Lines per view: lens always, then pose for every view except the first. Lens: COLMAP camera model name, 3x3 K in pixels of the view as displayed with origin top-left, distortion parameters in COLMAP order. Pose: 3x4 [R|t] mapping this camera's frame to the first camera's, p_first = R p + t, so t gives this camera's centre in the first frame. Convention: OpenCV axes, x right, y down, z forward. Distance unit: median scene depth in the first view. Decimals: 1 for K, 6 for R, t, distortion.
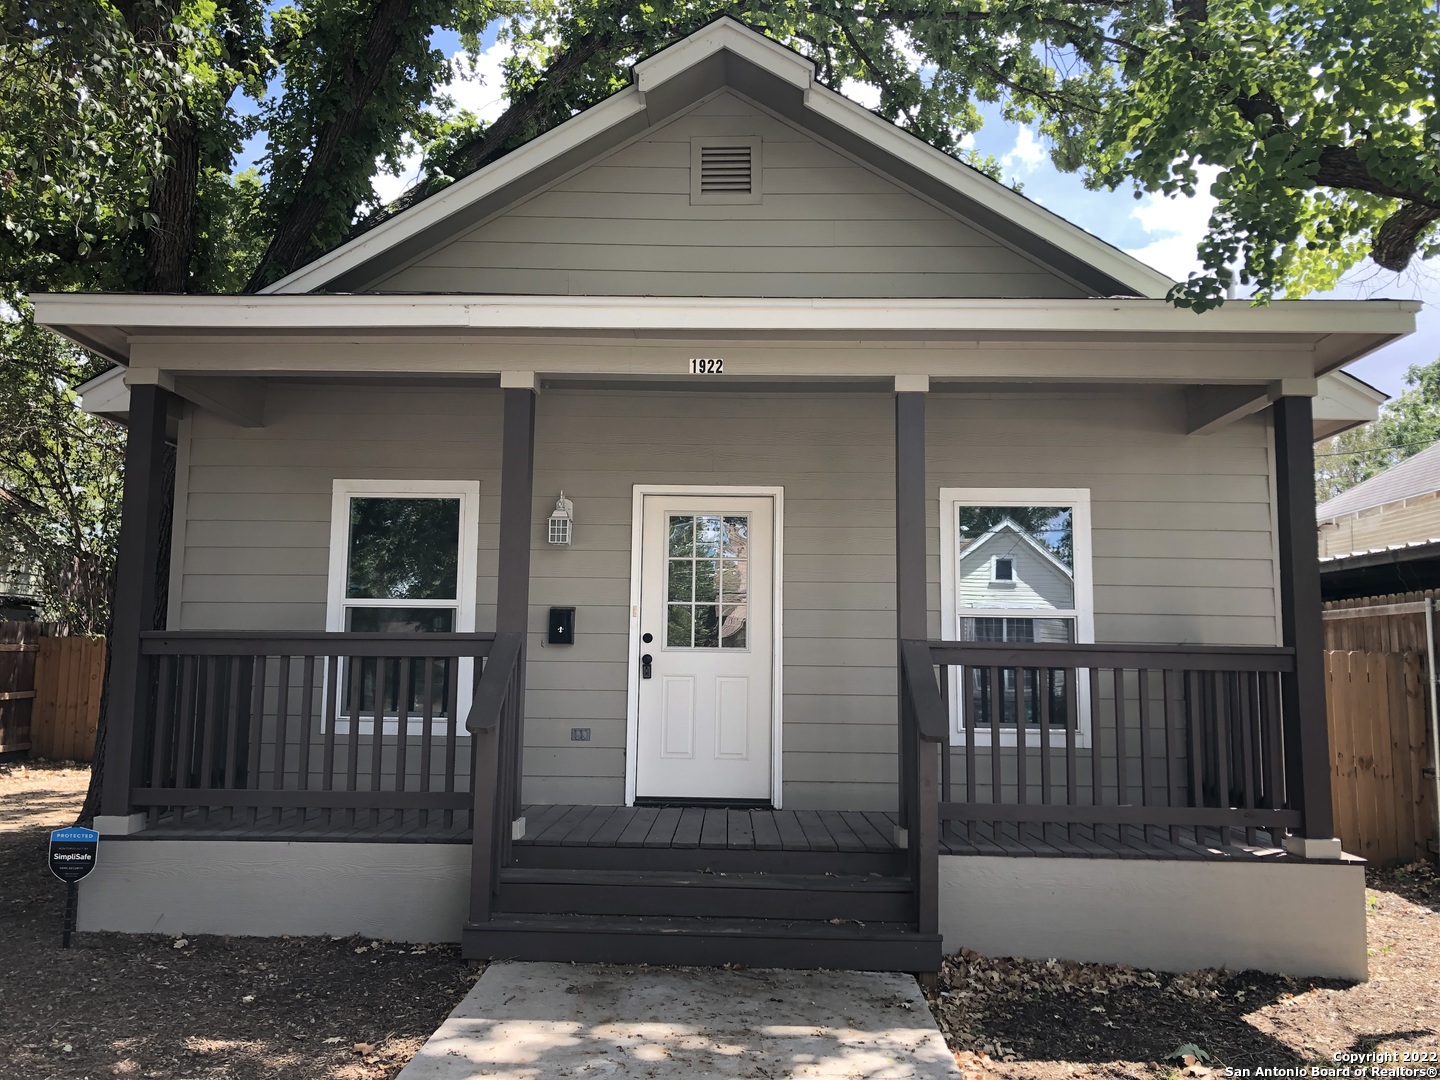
lens RADIAL K [[1189.6, 0, 719.8], [0, 1189.6, 528.3], [0, 0, 1]] dist [0.012890, 0.001999]
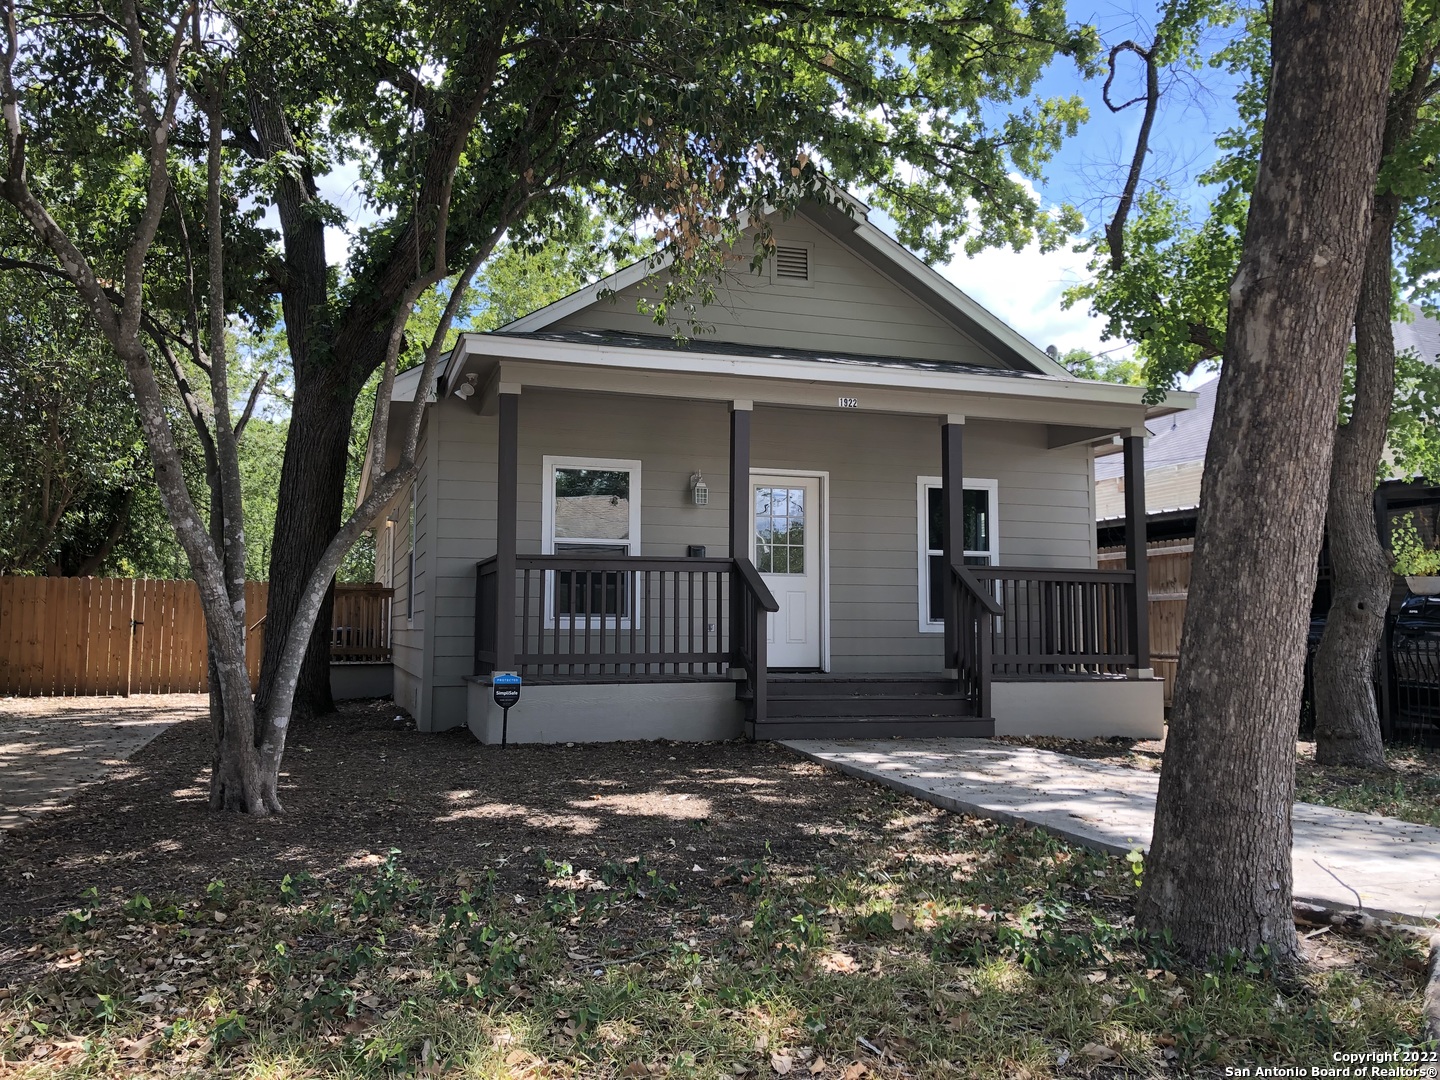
lens RADIAL K [[1200.5, 0, 721.3], [0, 1200.5, 542.0], [0, 0, 1]] dist [0.020555, 0.005571]
pose [[0.943250, 0.014765, 0.331755, -0.614926], [-0.029763, 0.998749, 0.040172, -0.001737], [-0.330747, -0.047766, 0.942510, -0.464621]]
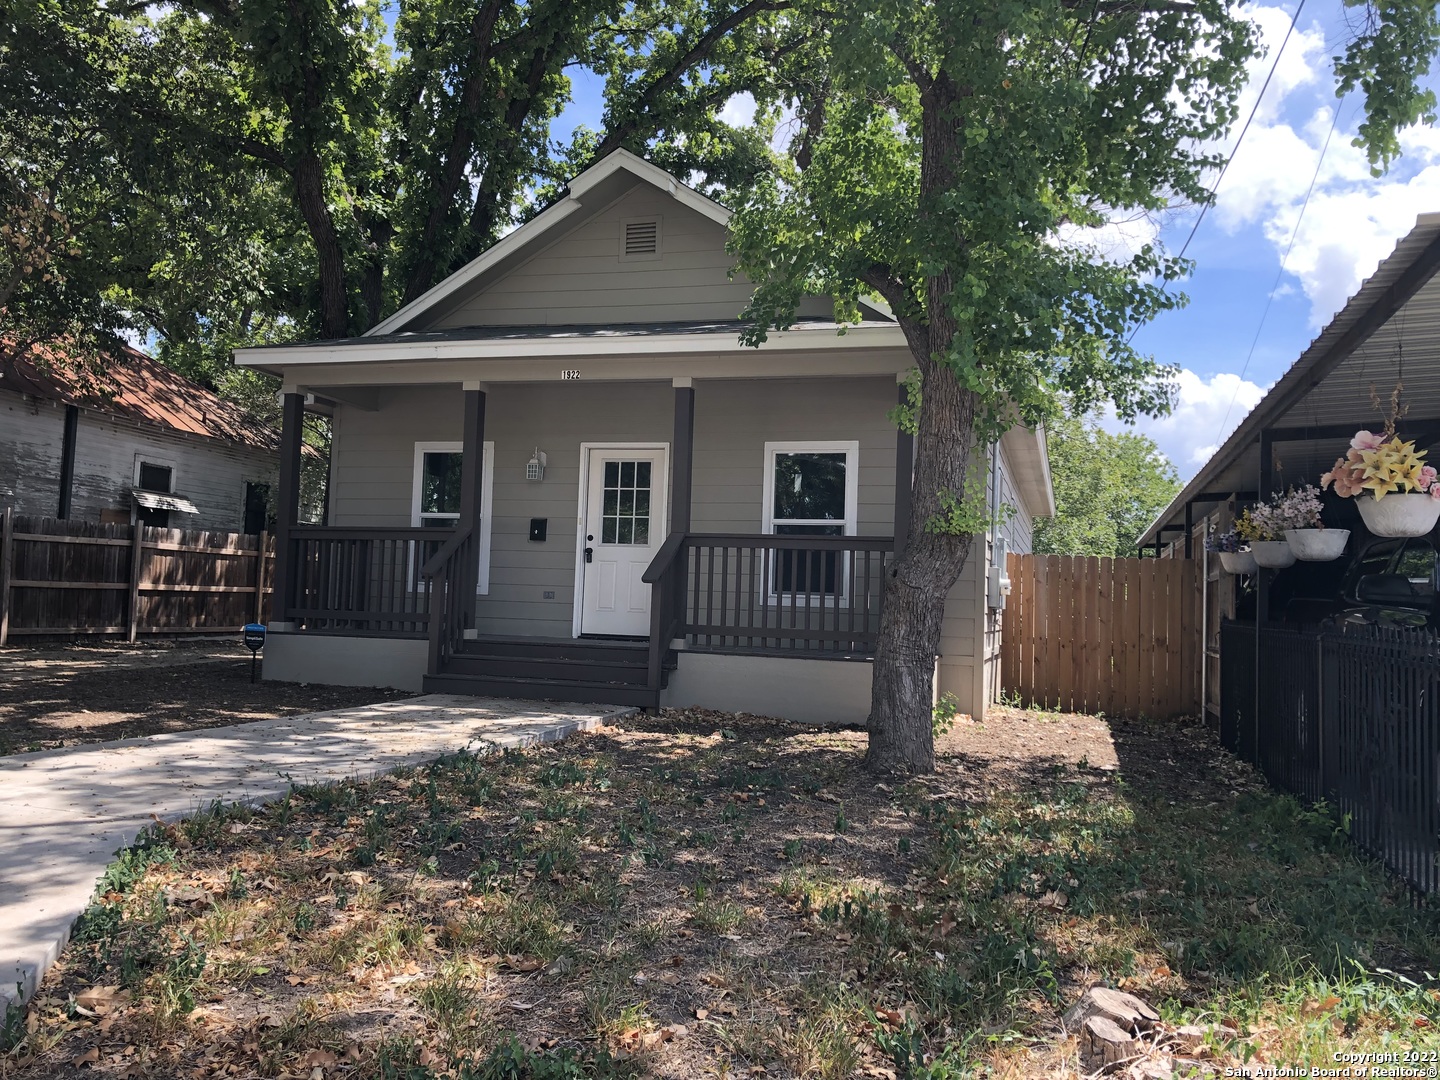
lens RADIAL K [[1166.3, 0, 719.4], [0, 1166.3, 550.1], [0, 0, 1]] dist [0.022544, -0.003794]
pose [[0.967634, 0.007715, -0.252242, 0.515337], [0.007743, 0.998154, 0.060232, 0.015068], [0.252241, -0.060235, 0.965788, -0.494912]]
